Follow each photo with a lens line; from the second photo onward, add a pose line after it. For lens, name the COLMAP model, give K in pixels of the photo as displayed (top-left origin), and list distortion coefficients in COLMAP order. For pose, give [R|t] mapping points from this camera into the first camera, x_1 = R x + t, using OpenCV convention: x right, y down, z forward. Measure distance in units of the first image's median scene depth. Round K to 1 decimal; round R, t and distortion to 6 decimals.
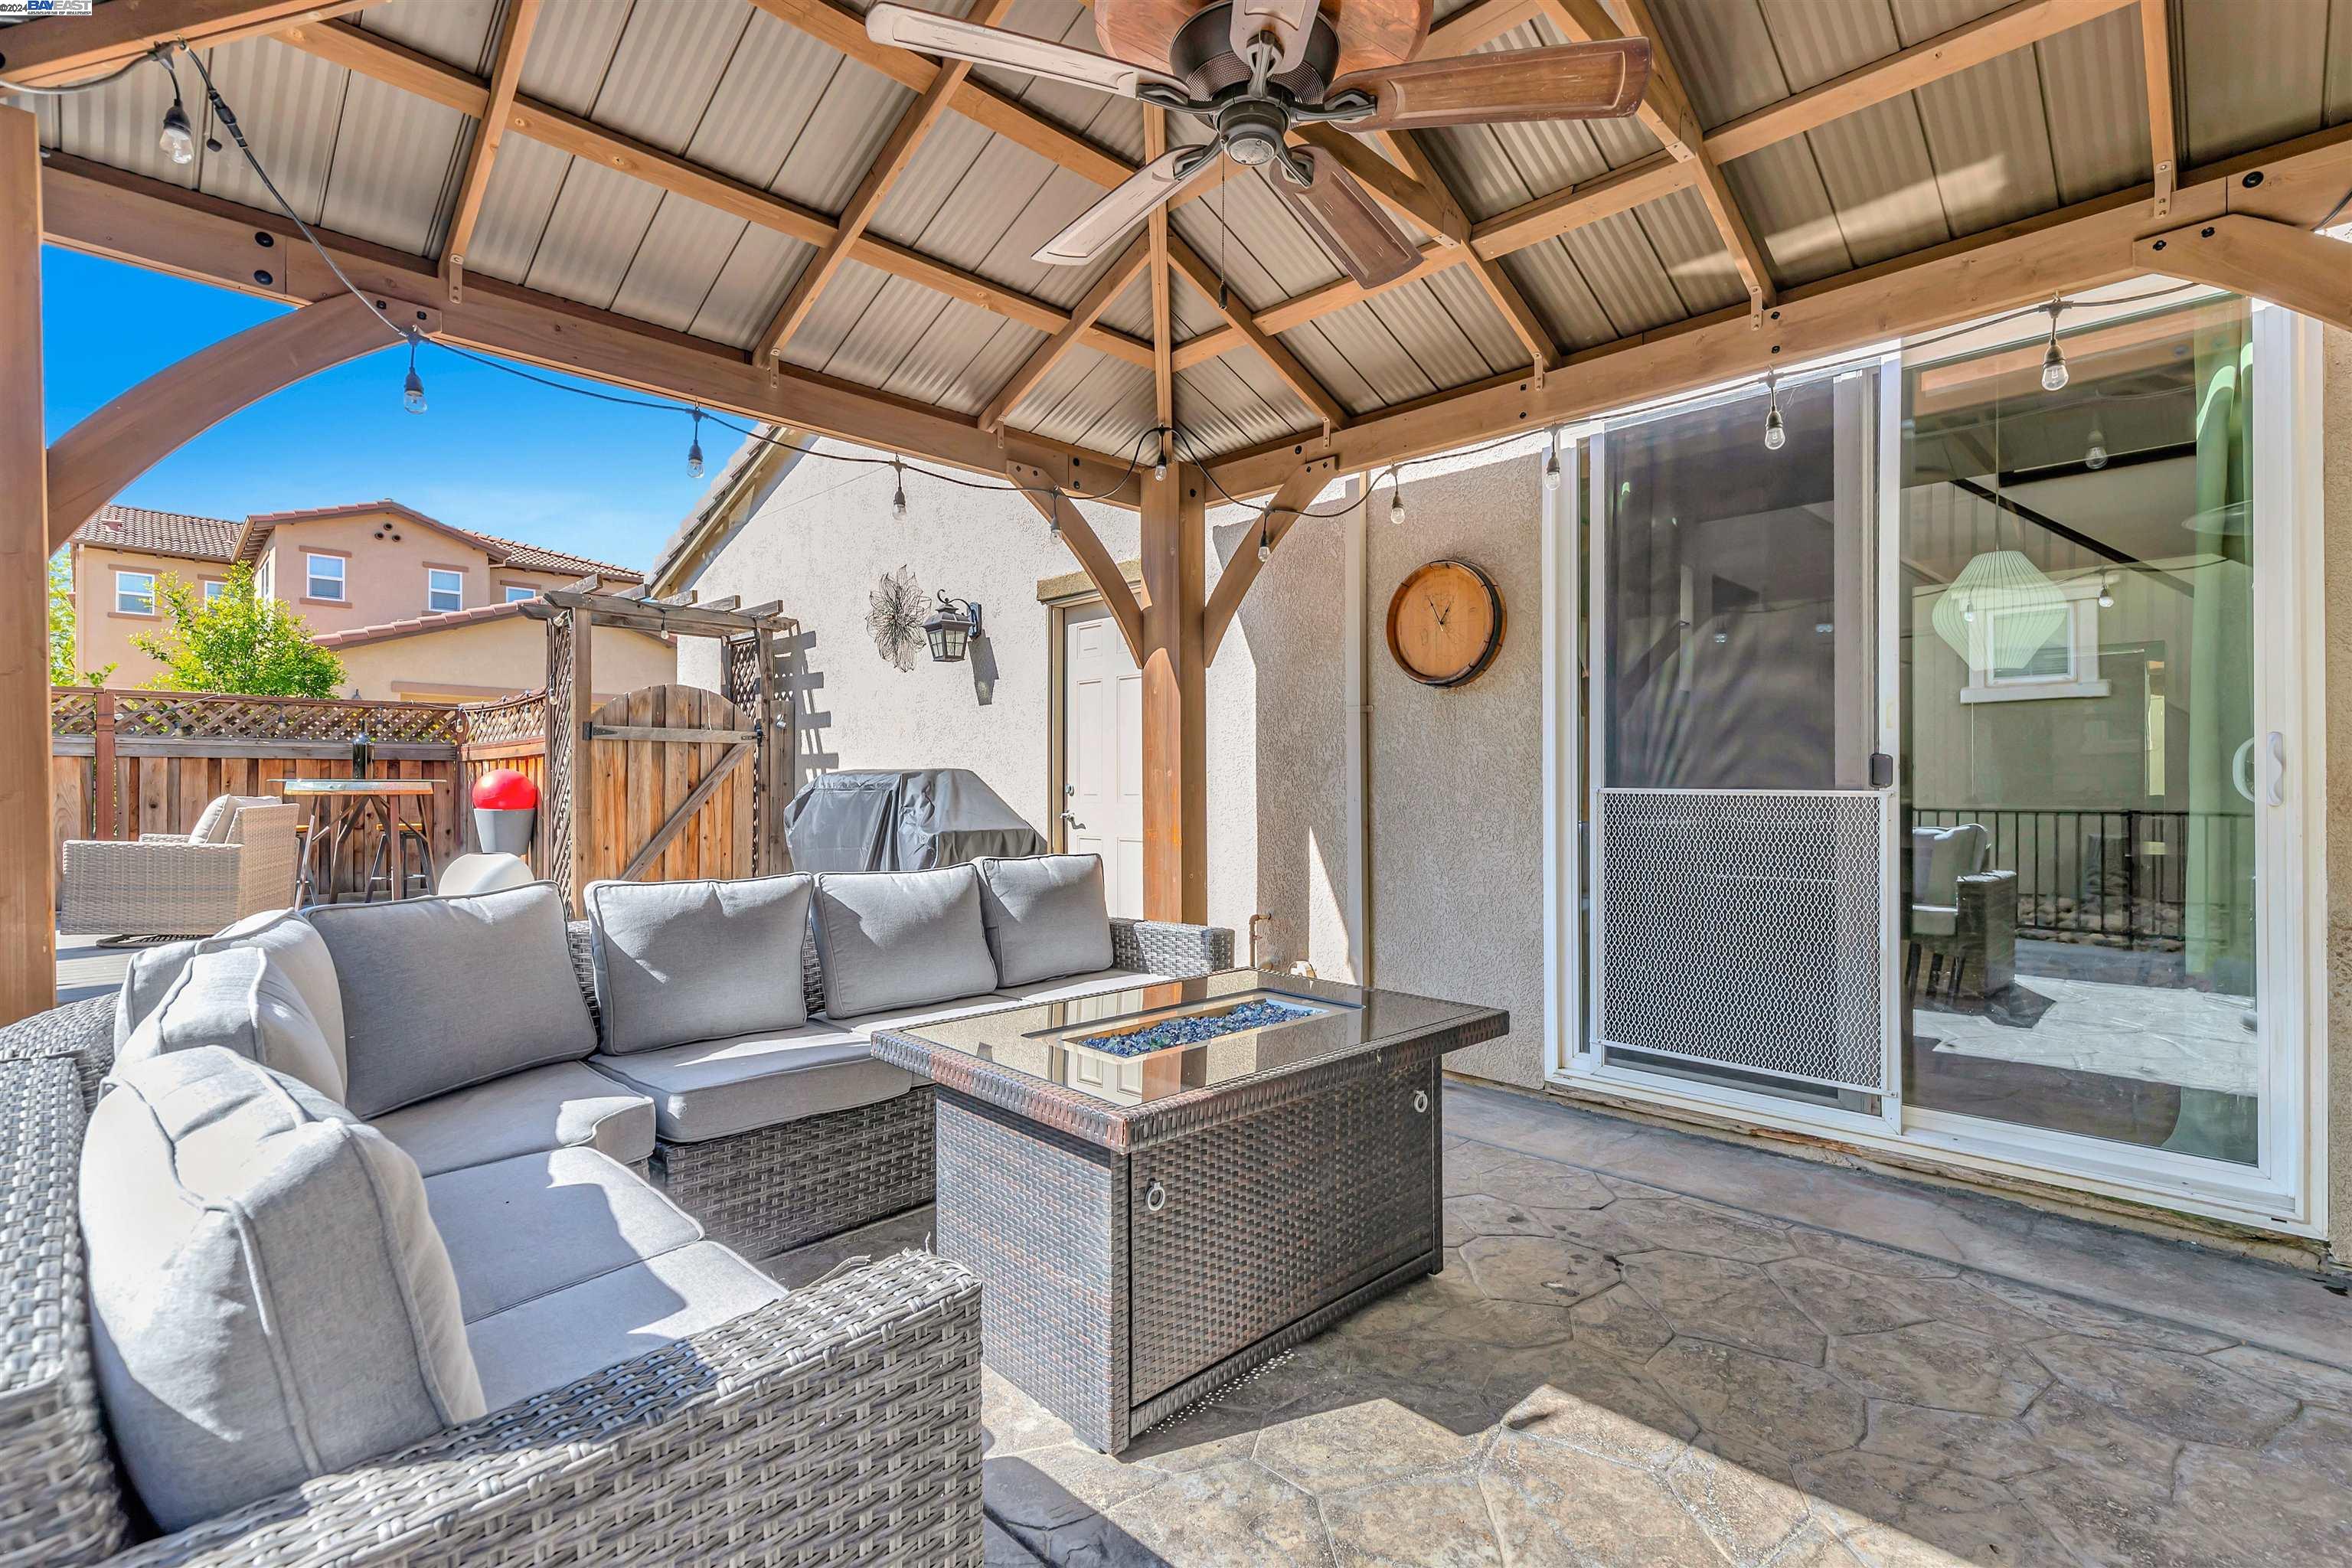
lens RADIAL K [[1068.2, 0, 1195.6], [0, 1068.2, 791.1], [0, 0, 1]] dist [-0.002030, 0.000022]
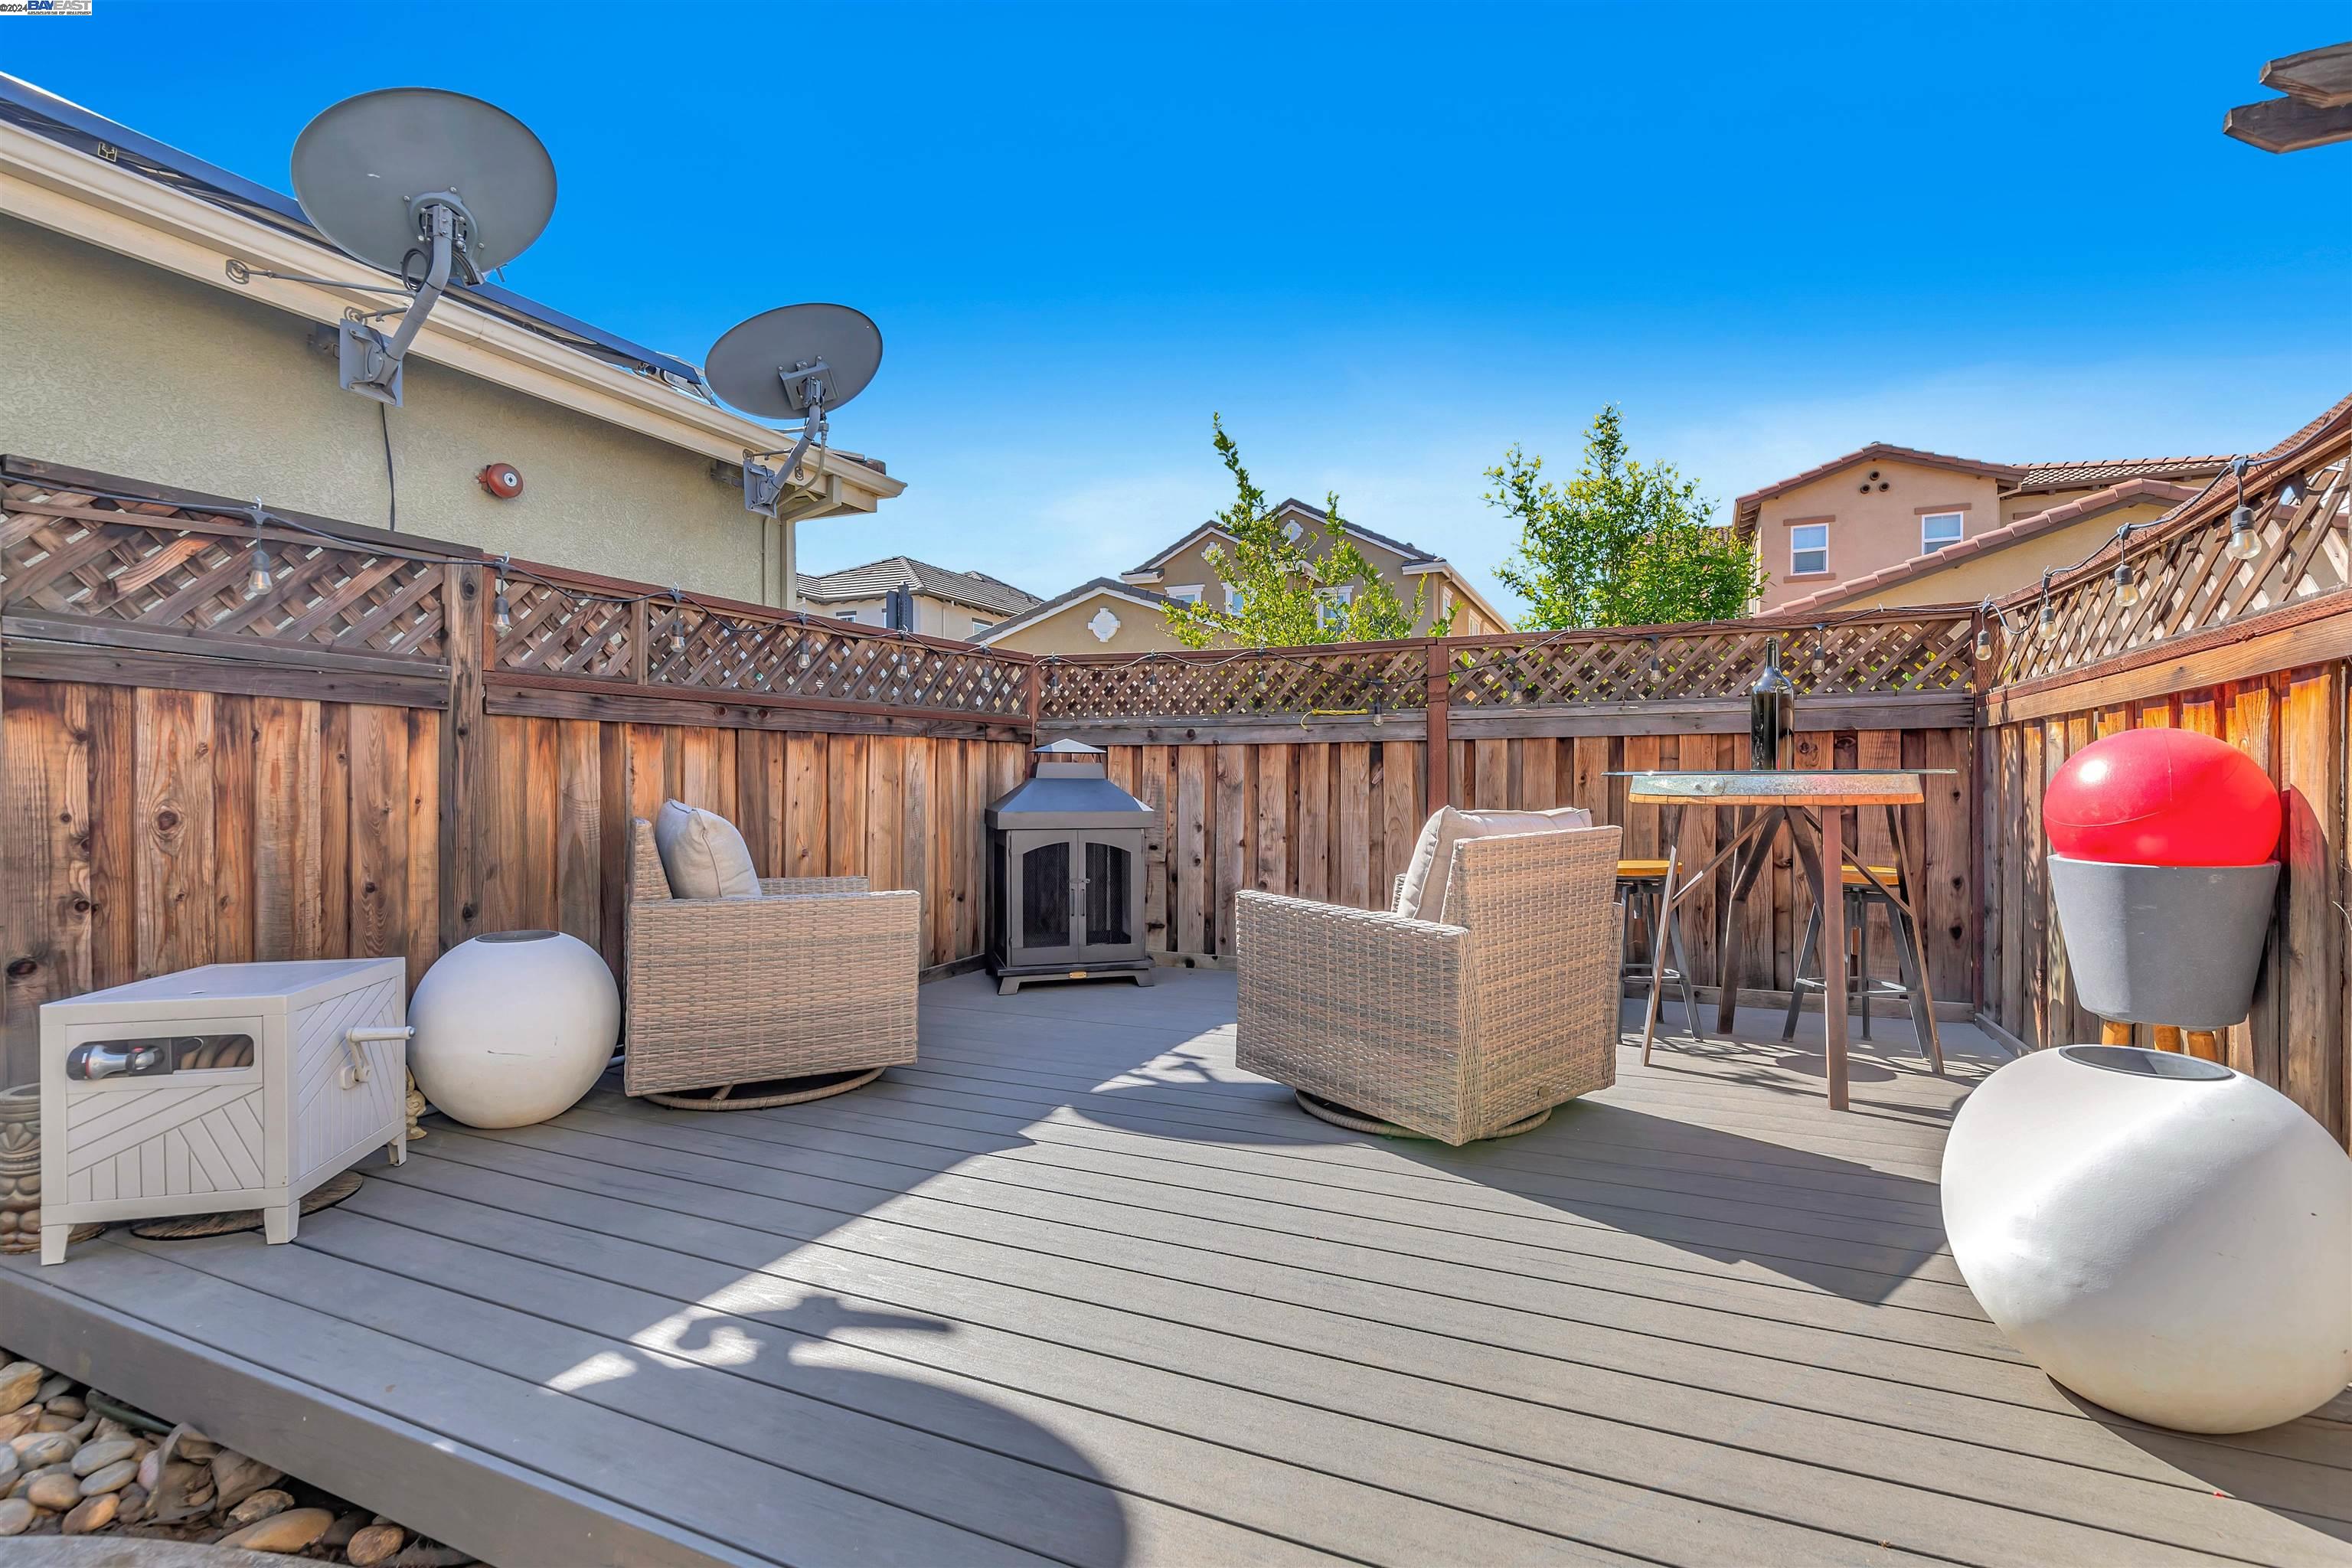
lens RADIAL K [[1068.2, 0, 1197.9], [0, 1068.2, 786.9], [0, 0, 1]] dist [-0.002030, 0.000022]
pose [[0.343798, 0.002204, -0.939041, -0.414242], [-0.000966, 0.999998, 0.001993, -0.004055], [0.939043, 0.000222, 0.343799, 0.581816]]
